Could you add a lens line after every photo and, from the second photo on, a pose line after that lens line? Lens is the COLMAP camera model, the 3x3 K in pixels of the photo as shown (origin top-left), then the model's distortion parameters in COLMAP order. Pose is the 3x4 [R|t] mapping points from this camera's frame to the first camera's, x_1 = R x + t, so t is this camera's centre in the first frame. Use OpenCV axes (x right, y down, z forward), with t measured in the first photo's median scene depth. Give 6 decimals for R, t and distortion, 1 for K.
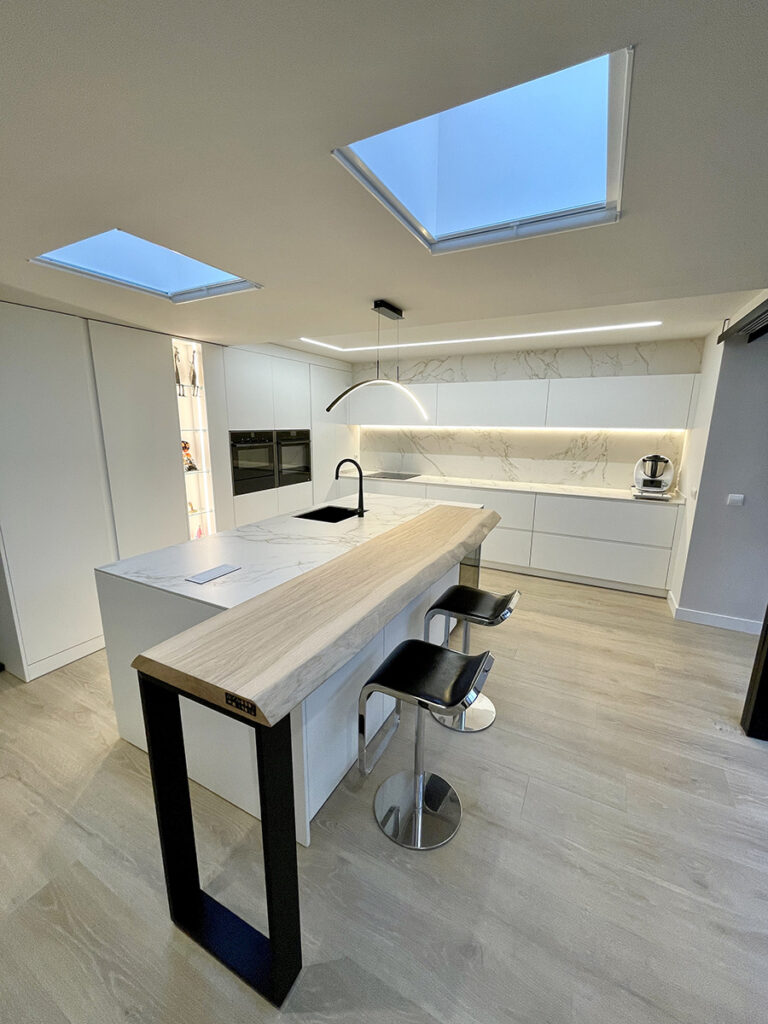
lens RADIAL K [[413.3, 0, 384.0], [0, 413.3, 512.0], [0, 0, 1]] dist [-0.000239, -0.000079]
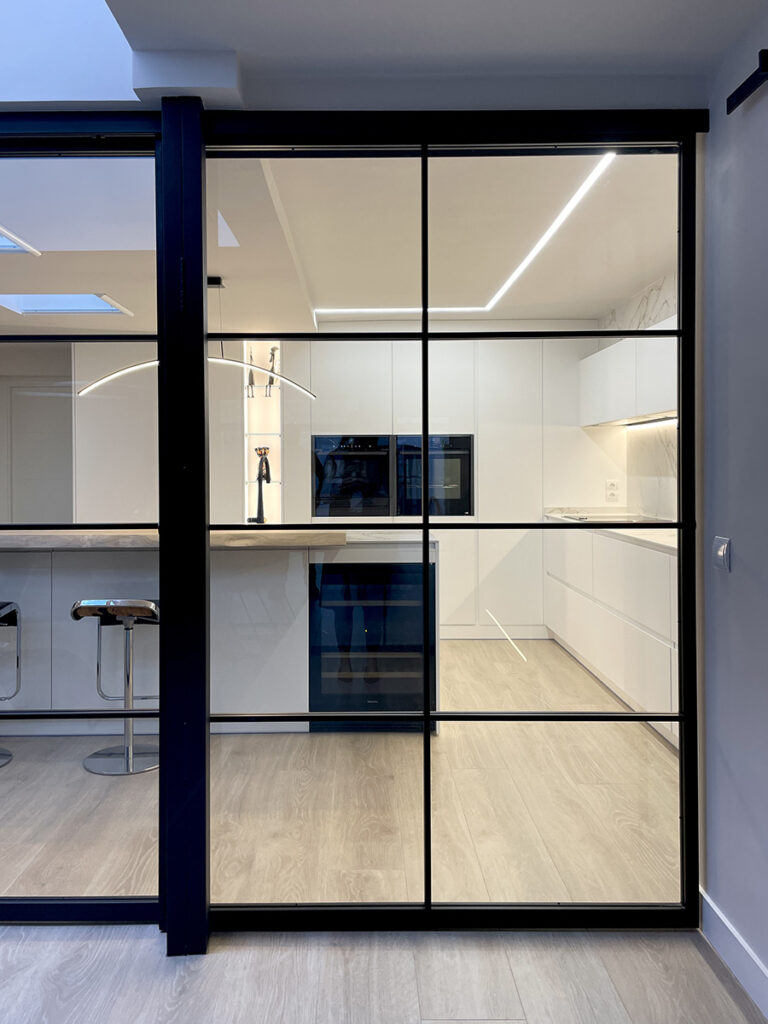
lens RADIAL K [[838.3, 0, 366.3], [0, 838.3, 469.7], [0, 0, 1]] dist [0.057086, -0.001408]
pose [[0.471028, -0.010200, -0.882059, 0.944556], [-0.178526, 0.978139, -0.106645, 0.022338], [0.863864, 0.207703, 0.458910, 0.293267]]
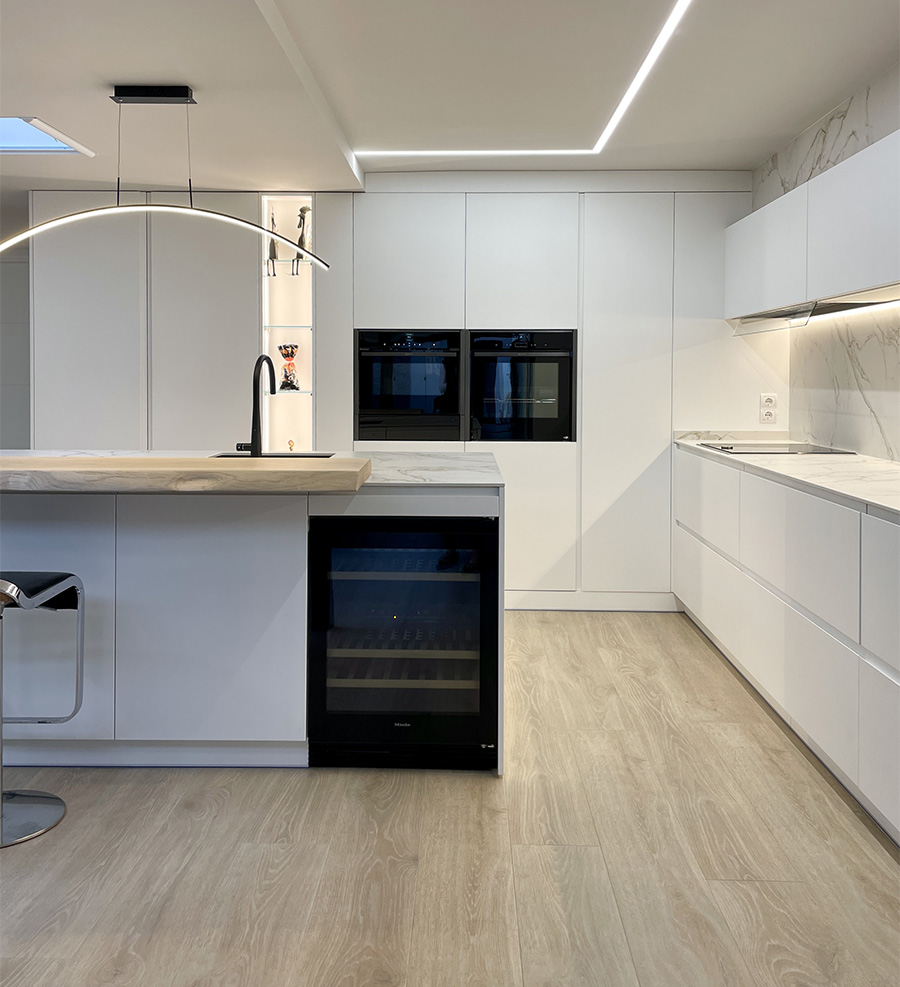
lens RADIAL K [[977.1, 0, 447.6], [0, 977.1, 396.8], [0, 0, 1]] dist [0.042636, -0.017055]
pose [[0.445908, 0.010360, -0.895019, 0.786360], [-0.190738, 0.978066, -0.083707, -0.007335], [0.874520, 0.208040, 0.438104, 0.438076]]
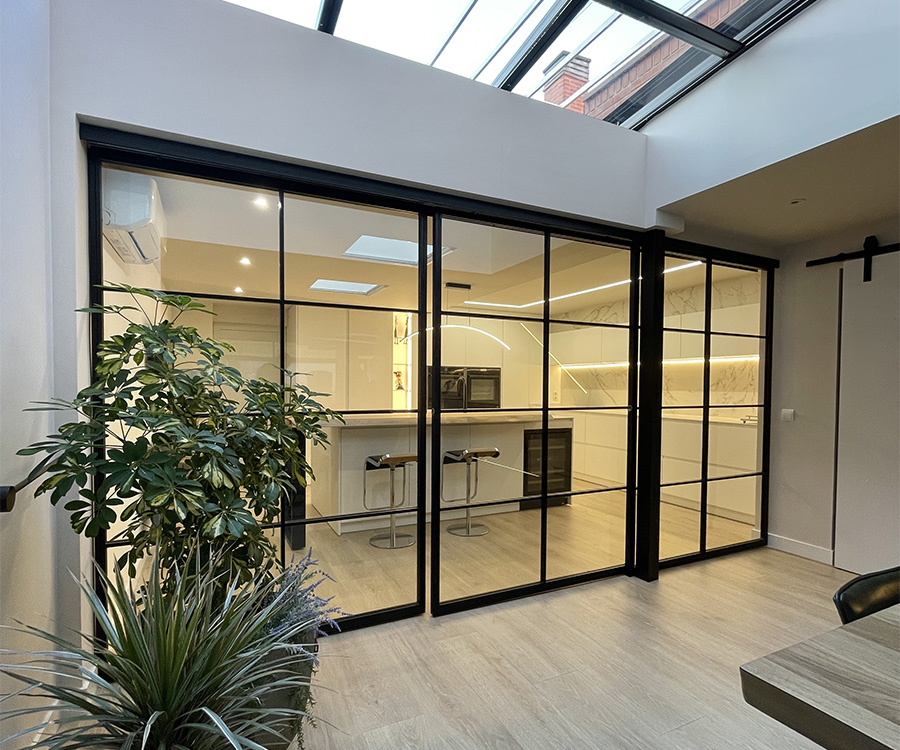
lens RADIAL K [[485.4, 0, 451.7], [0, 485.4, 398.5], [0, 0, 1]] dist [-0.001211, 0.000048]
pose [[0.809956, 0.014186, -0.586319, 0.622080], [-0.126304, 0.980469, -0.150757, 0.149848], [0.572730, 0.196161, 0.795928, -0.286055]]
